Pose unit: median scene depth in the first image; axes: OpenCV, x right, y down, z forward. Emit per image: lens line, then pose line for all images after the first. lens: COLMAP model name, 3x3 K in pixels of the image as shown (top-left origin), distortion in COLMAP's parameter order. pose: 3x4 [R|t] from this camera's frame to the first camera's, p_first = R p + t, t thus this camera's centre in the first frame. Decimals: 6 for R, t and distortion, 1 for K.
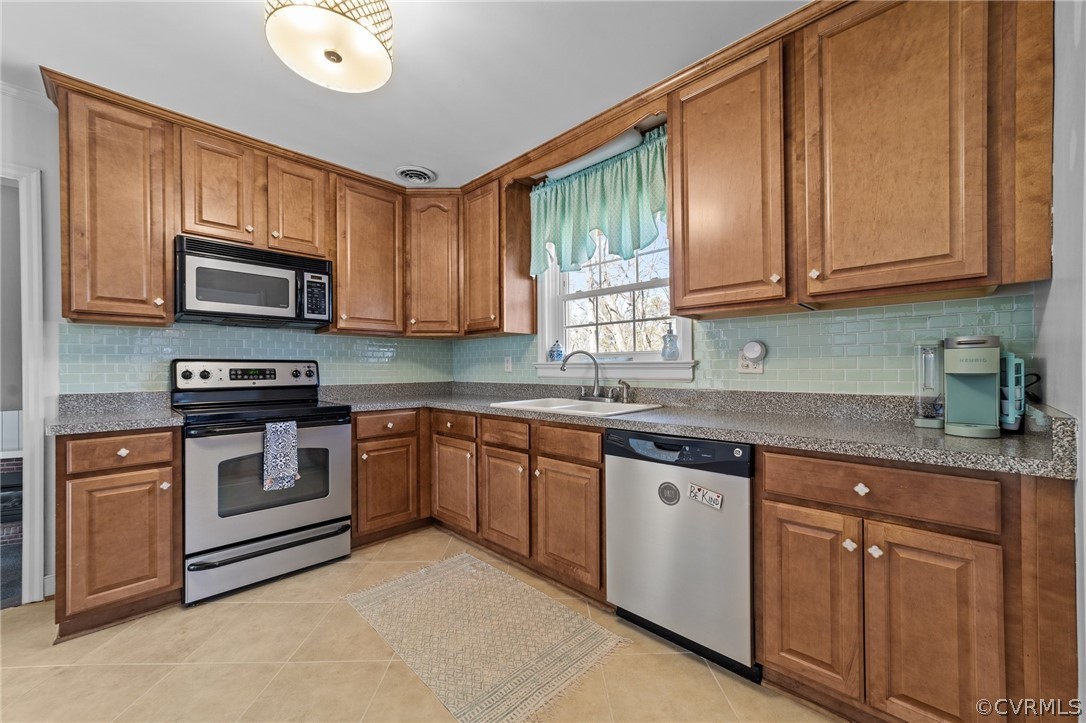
lens RADIAL K [[418.6, 0, 544.7], [0, 418.6, 368.5], [0, 0, 1]] dist [-0.012203, 0.006005]
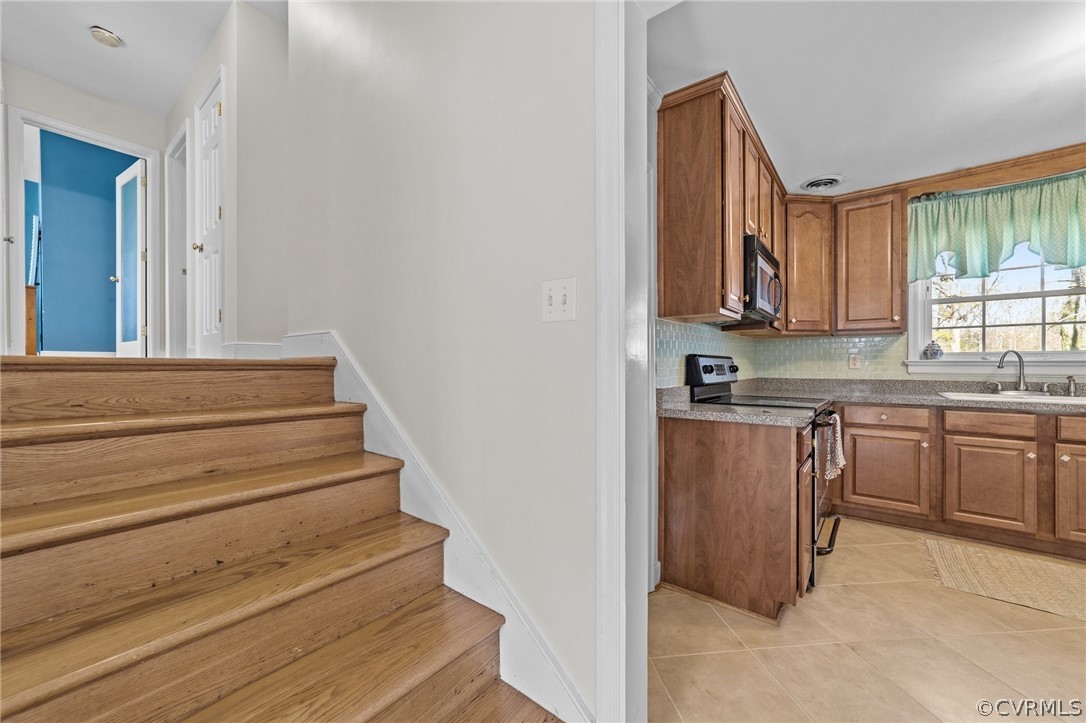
lens RADIAL K [[418.6, 0, 541.7], [0, 418.6, 364.3], [0, 0, 1]] dist [-0.012203, 0.006005]
pose [[0.995246, 0.005791, 0.097221, -1.403853], [-0.005303, 0.999972, -0.005275, 0.009509], [-0.097249, 0.004734, 0.995249, 0.015438]]
